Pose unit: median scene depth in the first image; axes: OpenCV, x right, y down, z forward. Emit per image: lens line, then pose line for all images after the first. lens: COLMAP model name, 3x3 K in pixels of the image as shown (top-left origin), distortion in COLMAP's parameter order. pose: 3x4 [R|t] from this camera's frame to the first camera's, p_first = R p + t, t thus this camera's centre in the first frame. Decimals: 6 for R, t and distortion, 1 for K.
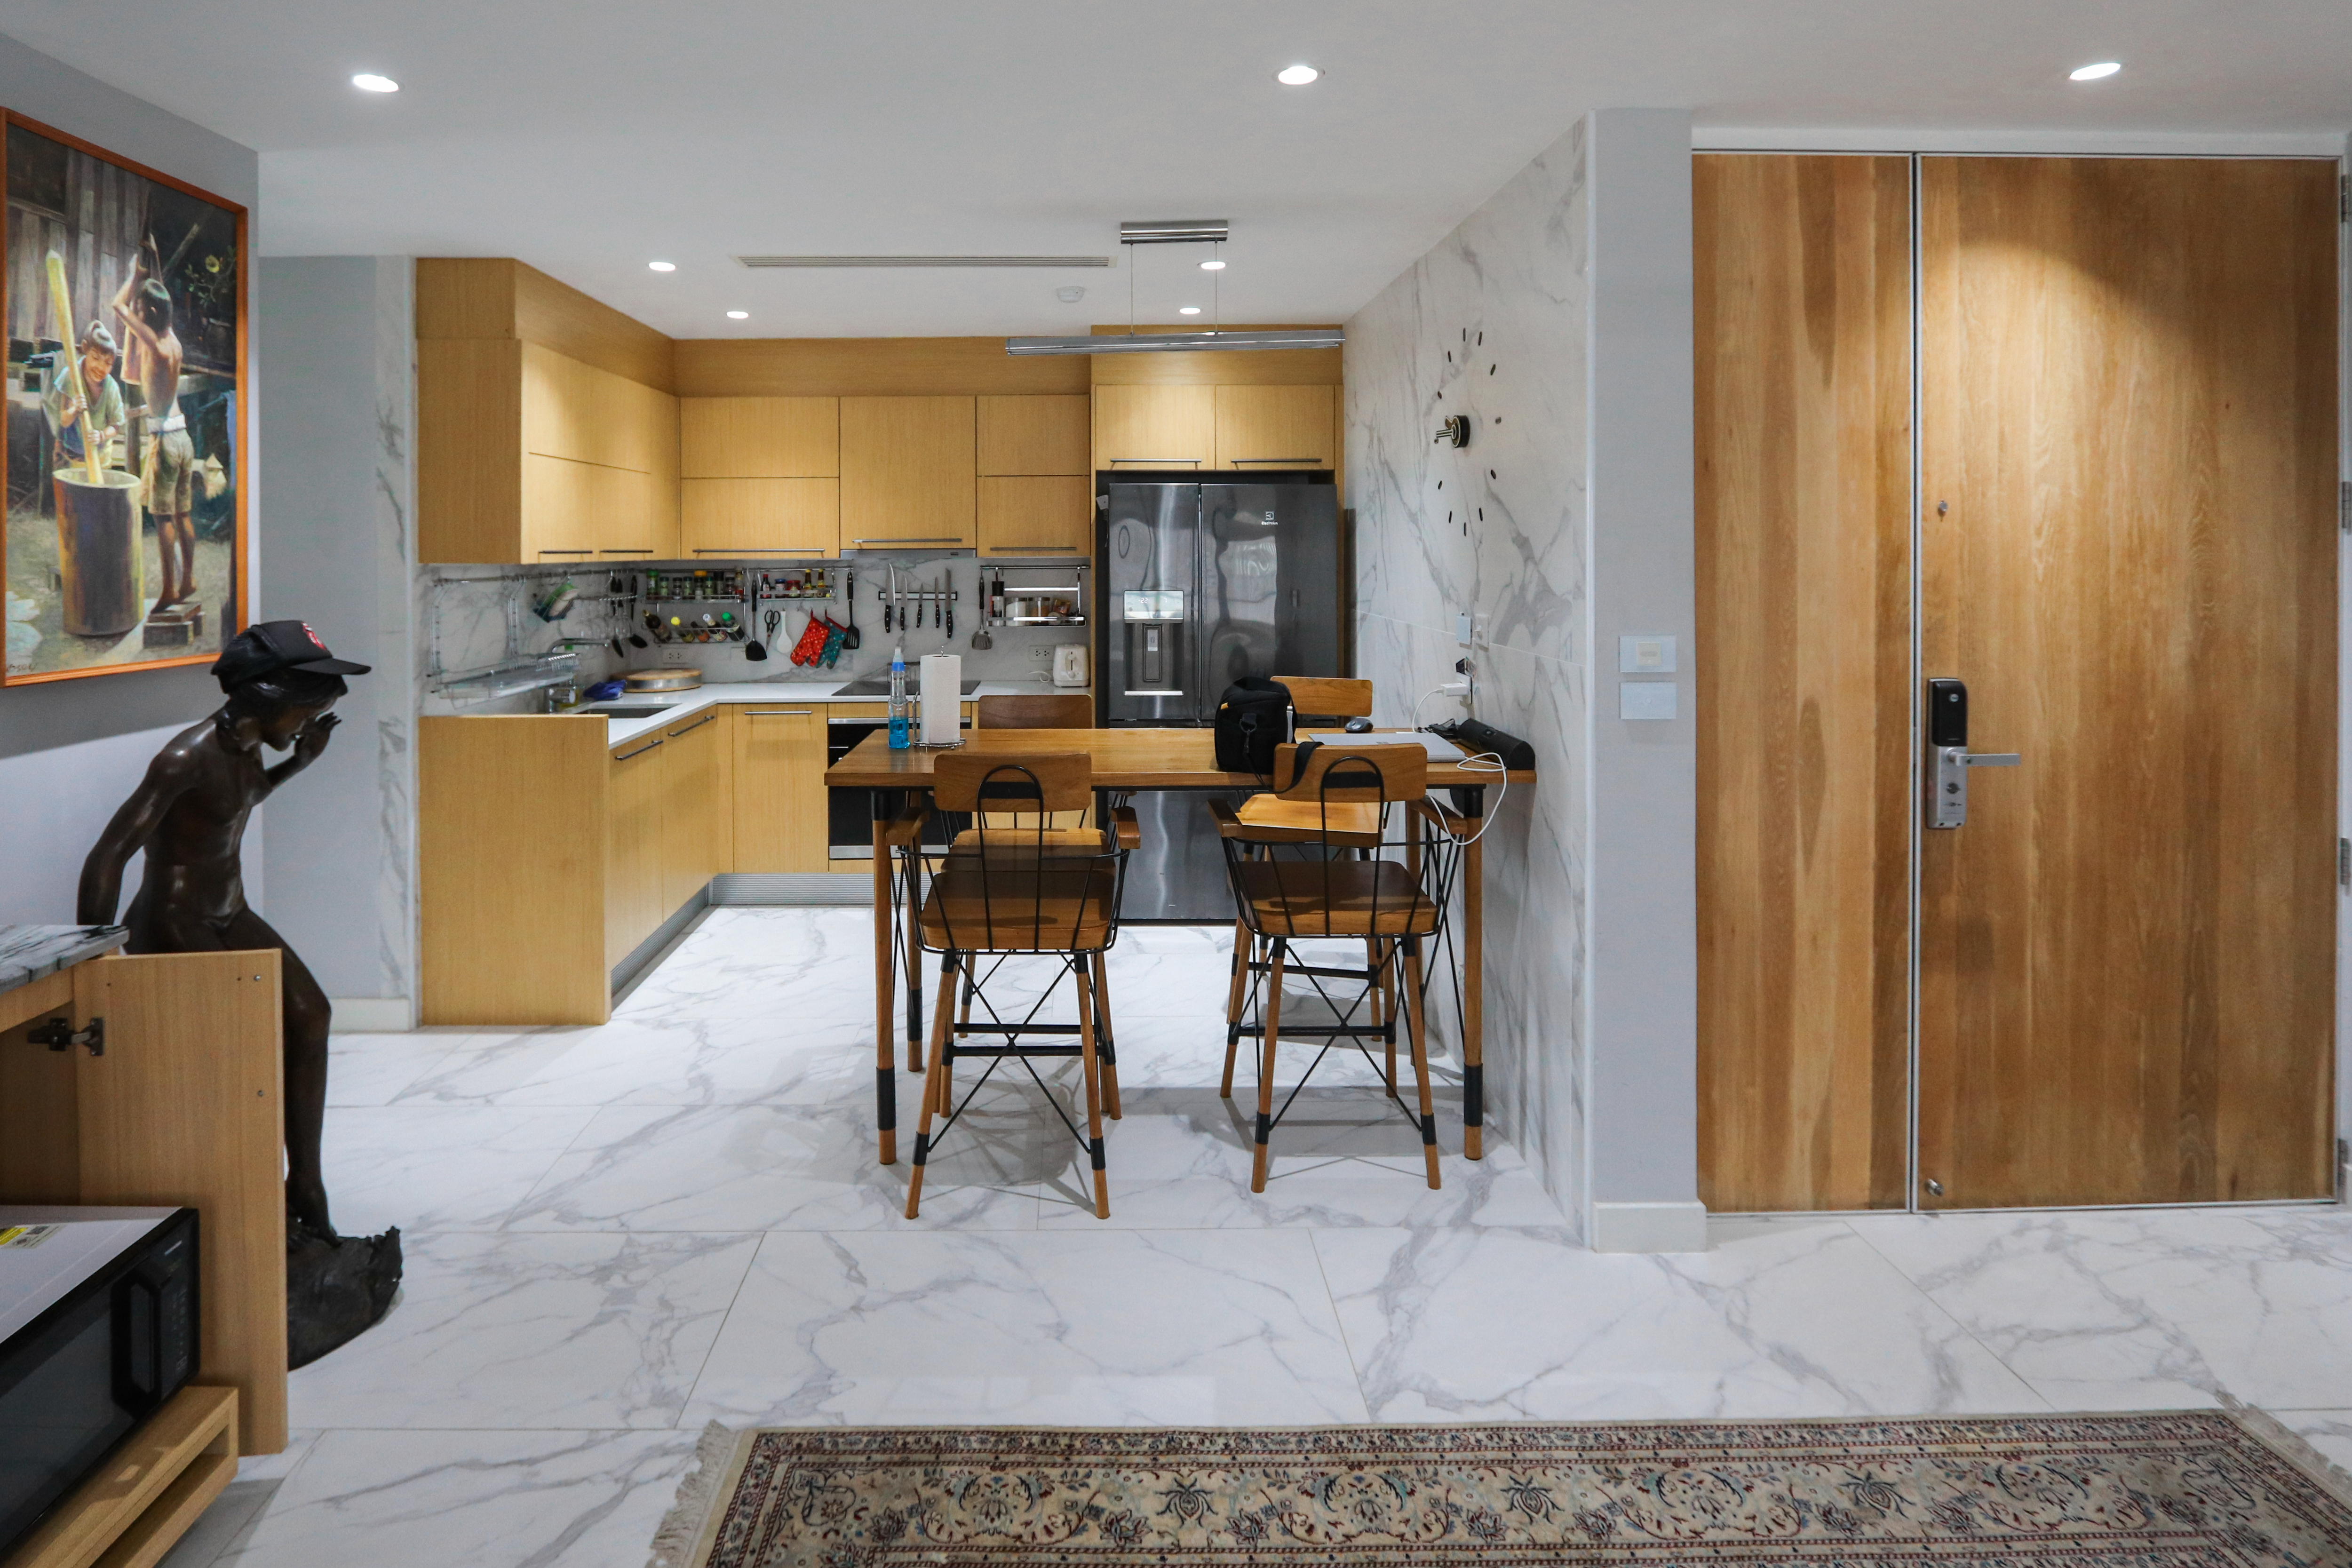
lens RADIAL K [[1173.4, 0, 1085.9], [0, 1173.4, 546.7], [0, 0, 1]] dist [-0.014351, 0.000722]
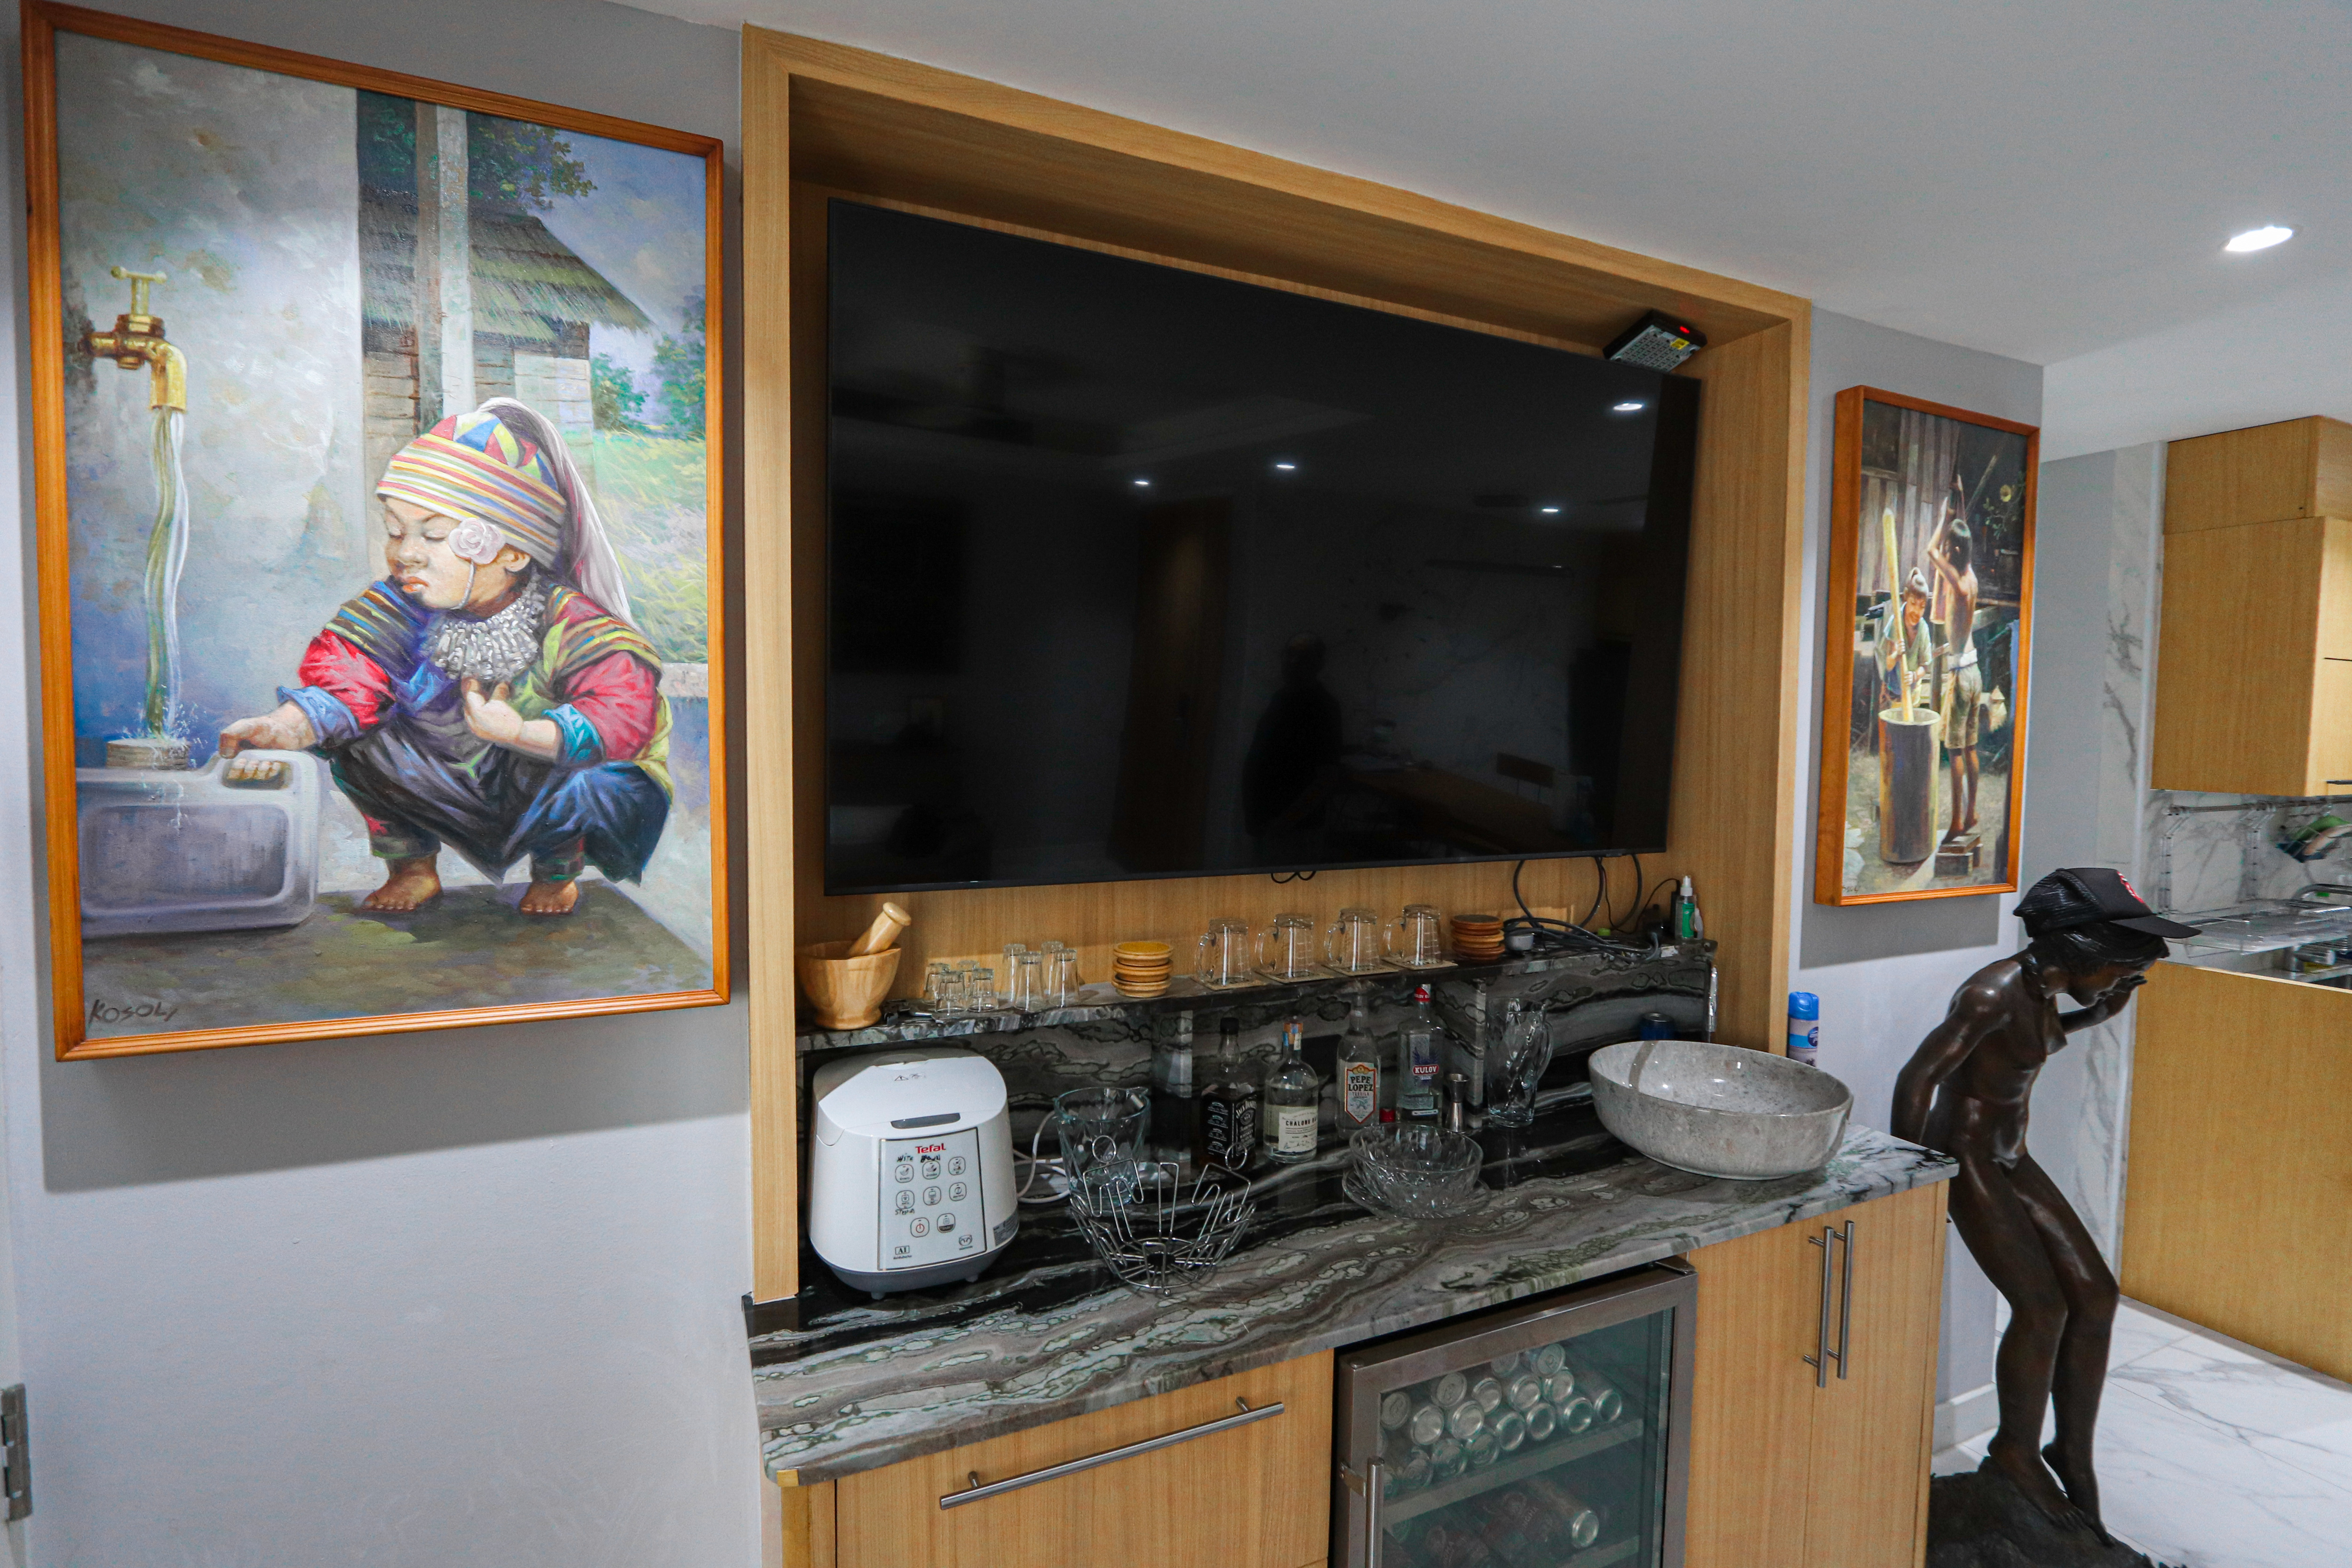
lens RADIAL K [[1080.5, 0, 1183.7], [0, 1080.5, 783.7], [0, 0, 1]] dist [-0.019172, 0.001610]
pose [[0.406006, 0.057913, -0.912034, -0.137183], [-0.013247, 0.998258, 0.057491, -0.027987], [0.913774, -0.011260, 0.406066, -0.006181]]
